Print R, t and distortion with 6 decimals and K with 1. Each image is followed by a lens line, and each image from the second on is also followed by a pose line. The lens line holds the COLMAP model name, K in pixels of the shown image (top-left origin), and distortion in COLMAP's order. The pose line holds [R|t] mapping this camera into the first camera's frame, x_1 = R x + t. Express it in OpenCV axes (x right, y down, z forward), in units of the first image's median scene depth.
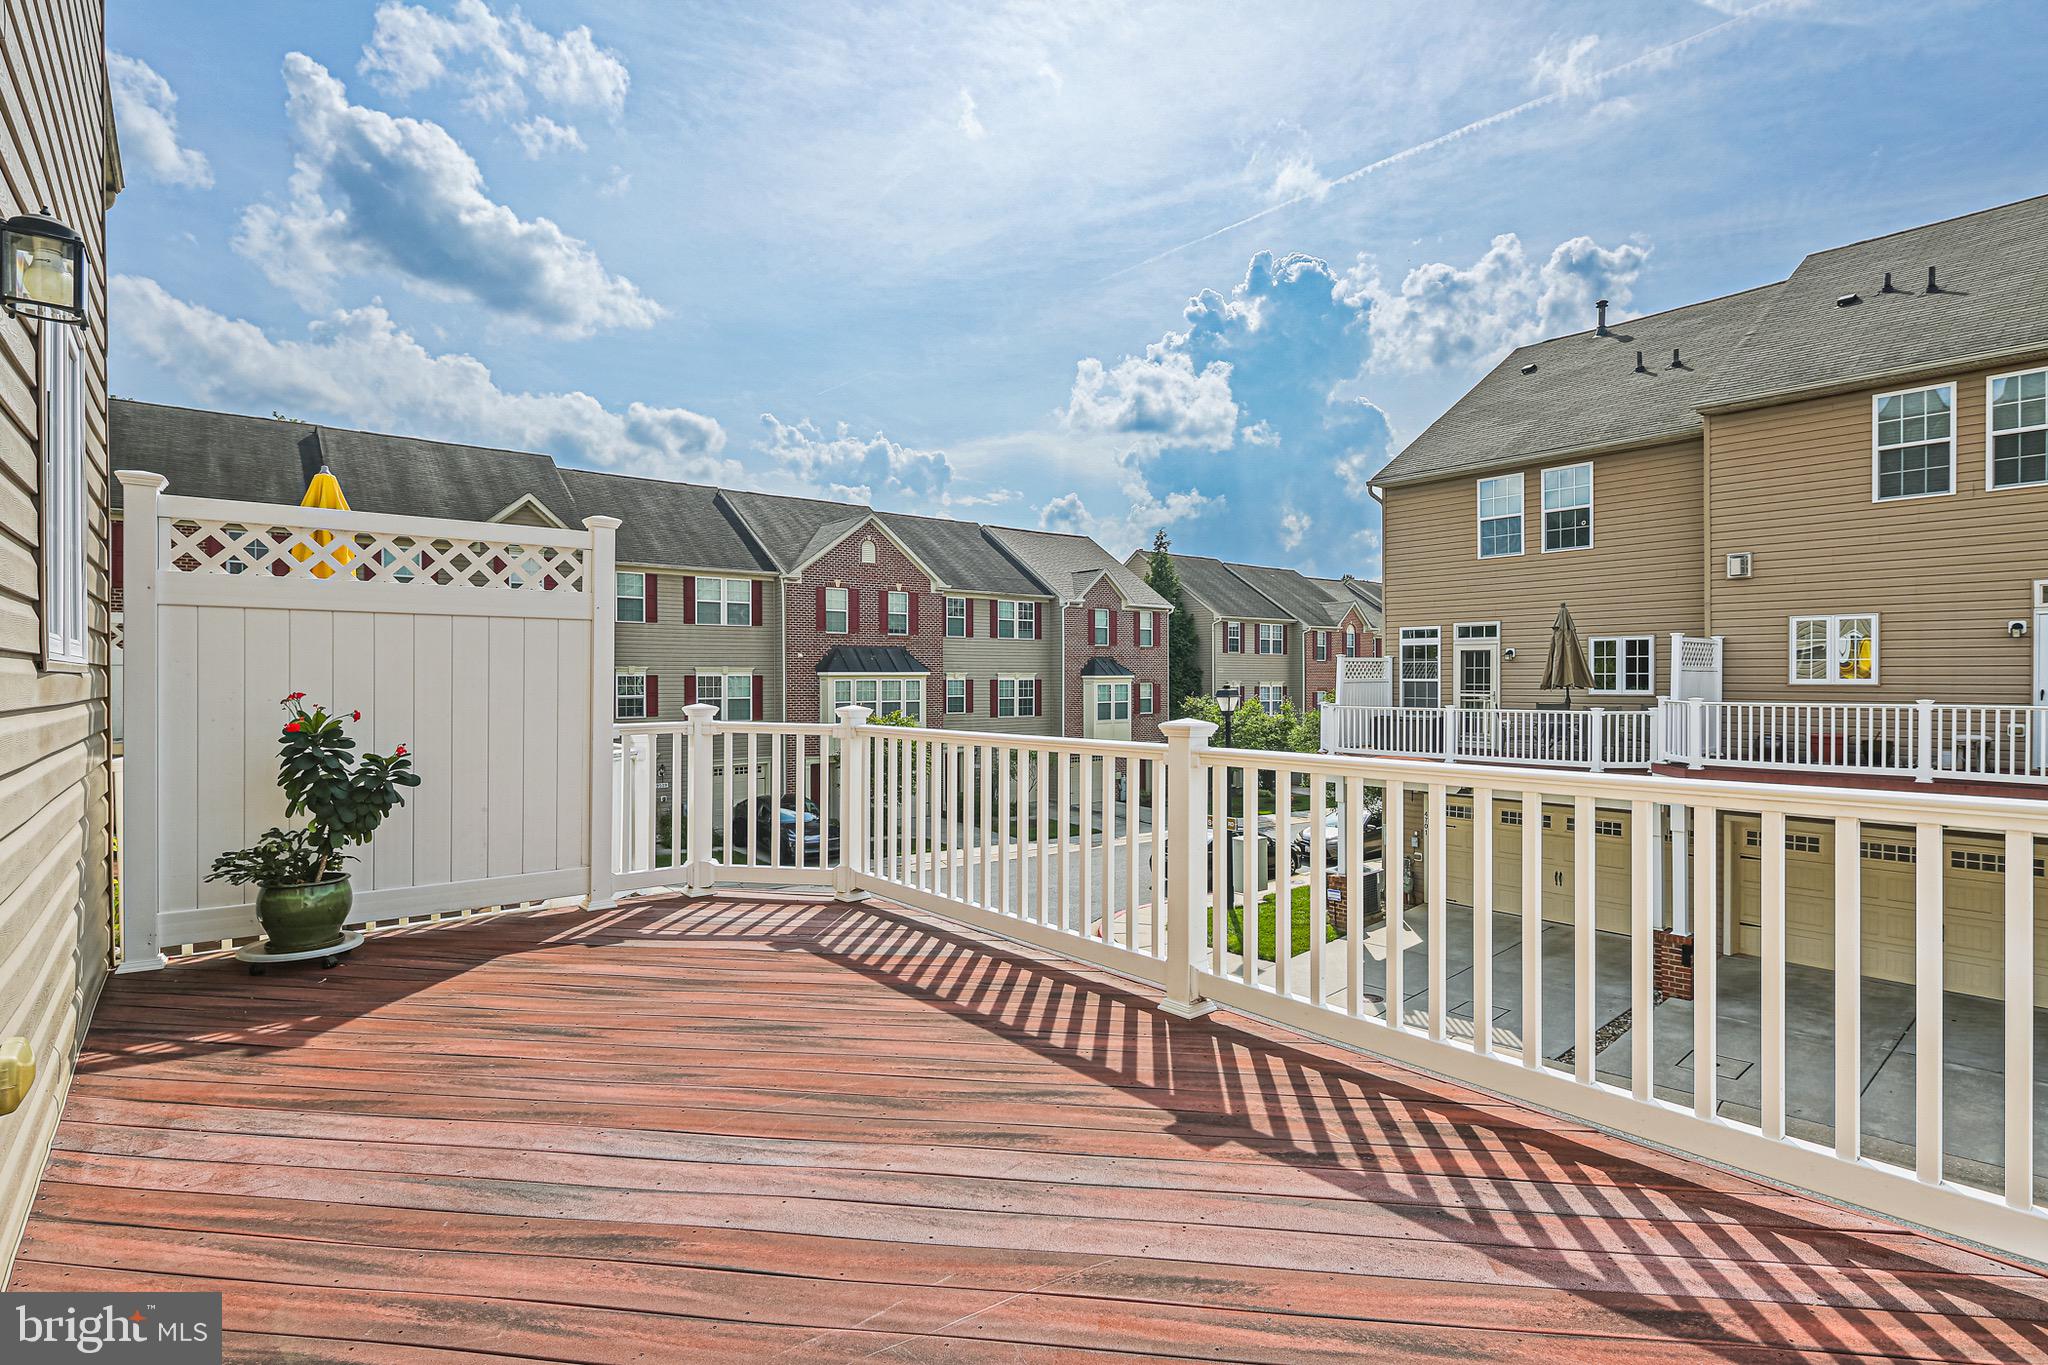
lens RADIAL K [[1003.0, 0, 1024.1], [0, 1003.0, 685.4], [0, 0, 1]] dist [0.004417, -0.003909]
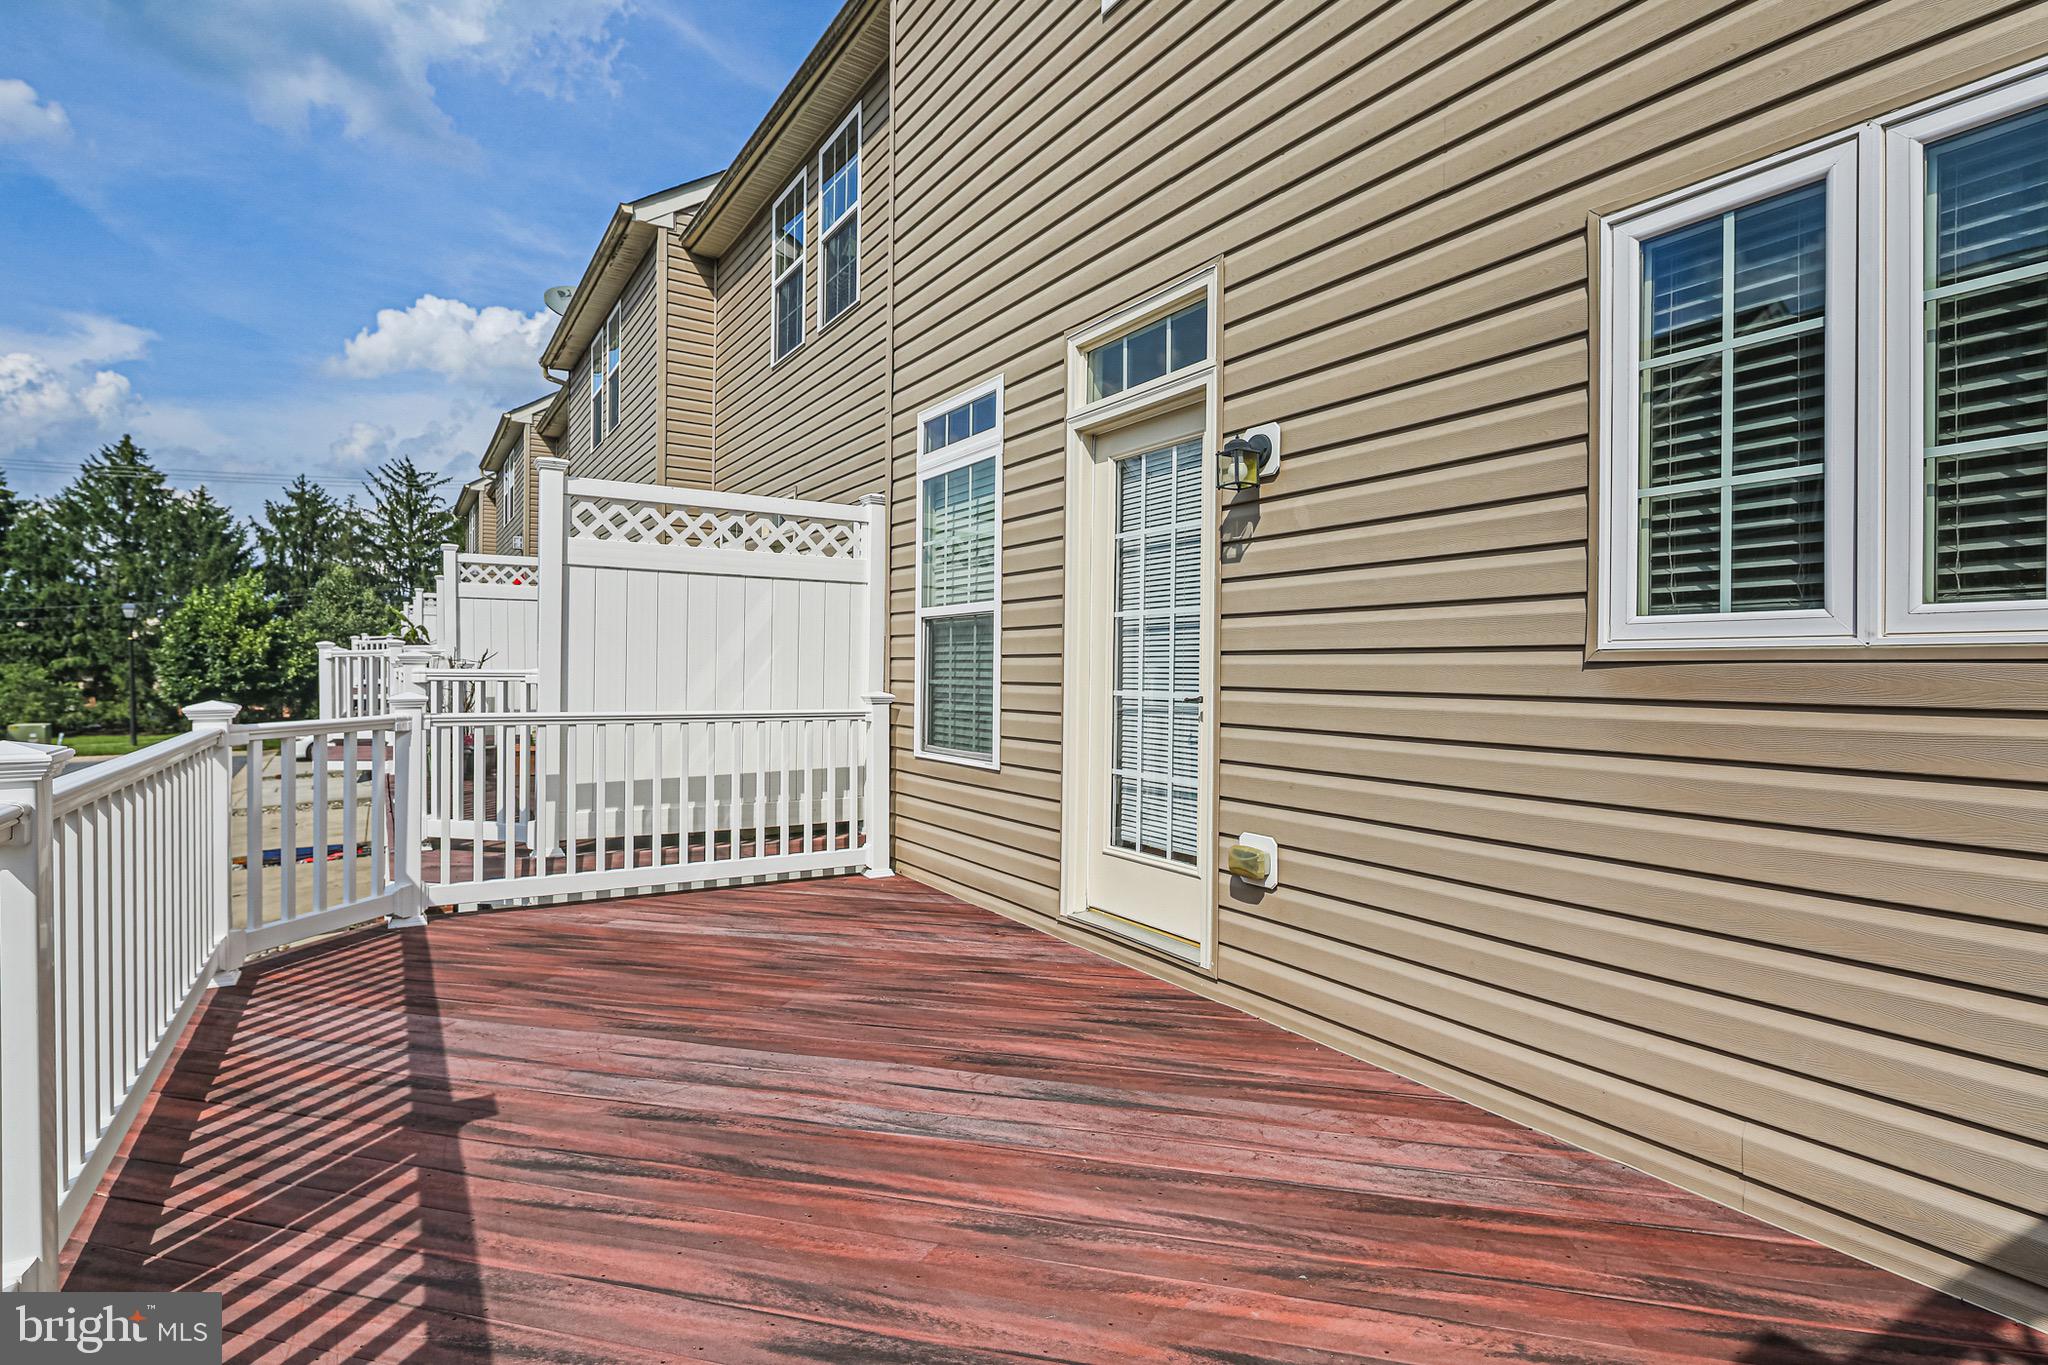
lens RADIAL K [[1003.0, 0, 1024.1], [0, 1003.0, 685.4], [0, 0, 1]] dist [0.004417, -0.003909]
pose [[-0.993013, -0.011608, 0.117435, -0.483805], [-0.010215, 0.999870, 0.012461, -0.003323], [-0.117565, 0.011174, -0.993002, 1.879460]]
